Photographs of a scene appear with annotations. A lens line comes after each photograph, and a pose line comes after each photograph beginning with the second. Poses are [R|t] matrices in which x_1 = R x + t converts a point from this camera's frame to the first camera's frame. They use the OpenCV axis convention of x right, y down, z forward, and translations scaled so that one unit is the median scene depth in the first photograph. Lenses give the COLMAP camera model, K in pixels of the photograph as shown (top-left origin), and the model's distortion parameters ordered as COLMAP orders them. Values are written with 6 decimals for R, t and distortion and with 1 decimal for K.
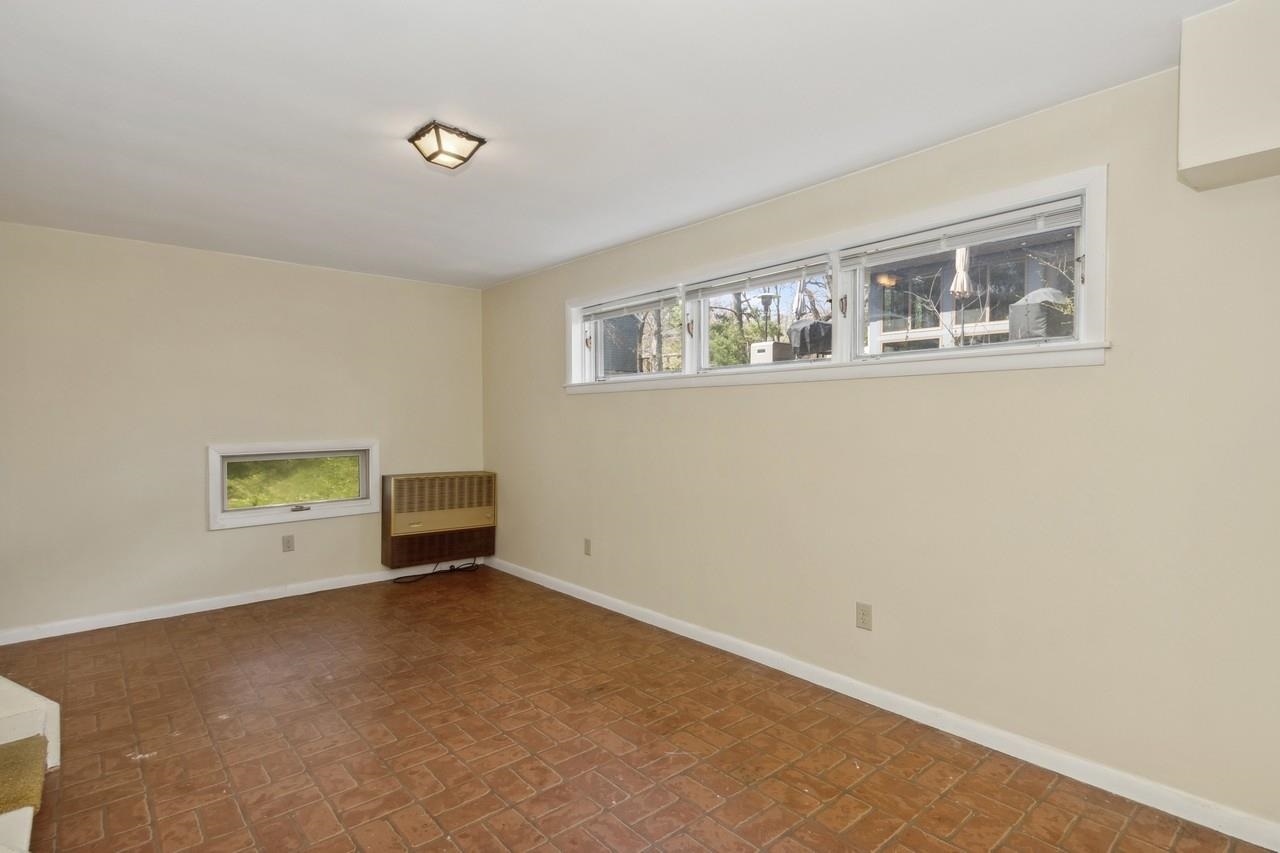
lens RADIAL K [[634.0, 0, 642.0], [0, 634.0, 430.3], [0, 0, 1]] dist [0.016231, -0.000460]
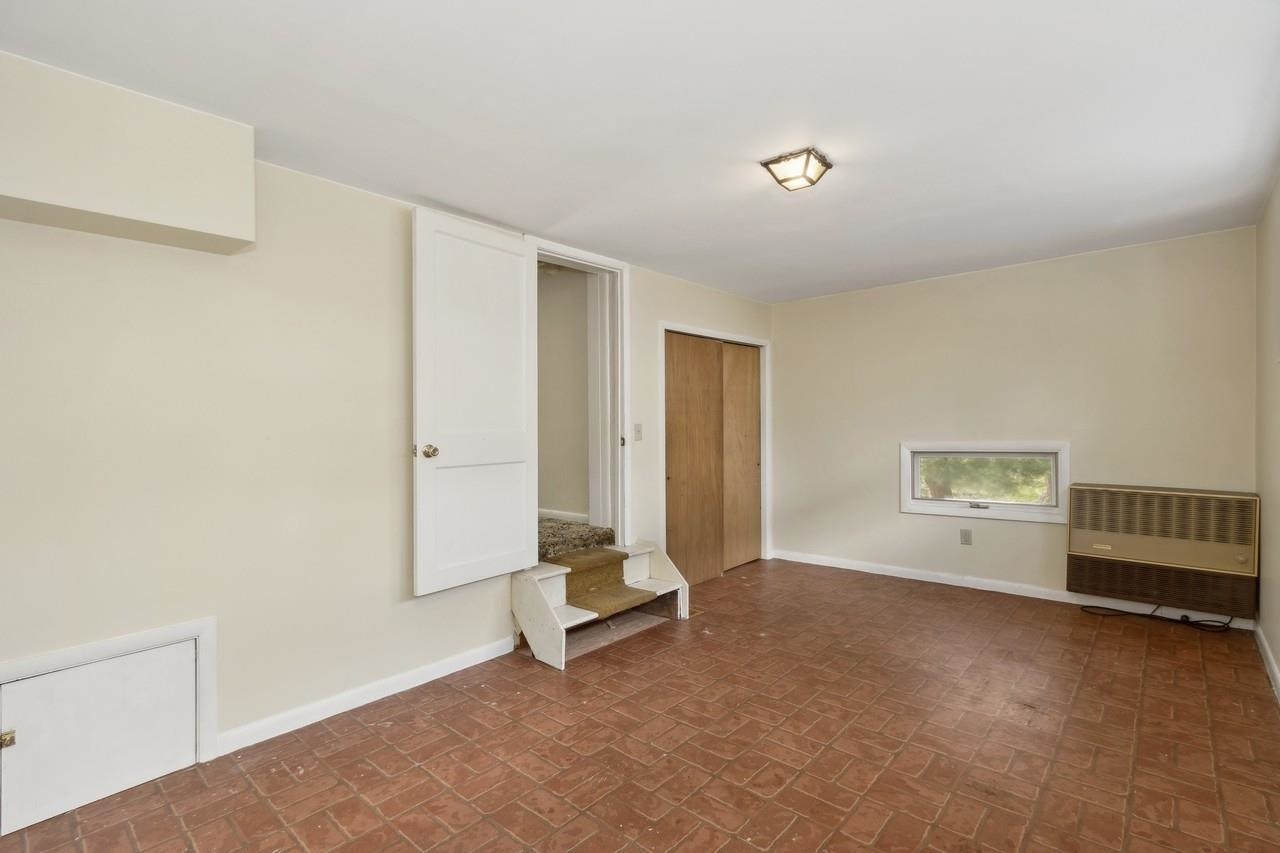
lens RADIAL K [[597.0, 0, 642.0], [0, 597.0, 426.5], [0, 0, 1]] dist [0.004441, -0.001130]
pose [[0.121748, 0.000632, -0.992561, 0.398214], [-0.001105, 0.999999, 0.000501, -0.007516], [0.992560, 0.001036, 0.121749, 0.369335]]
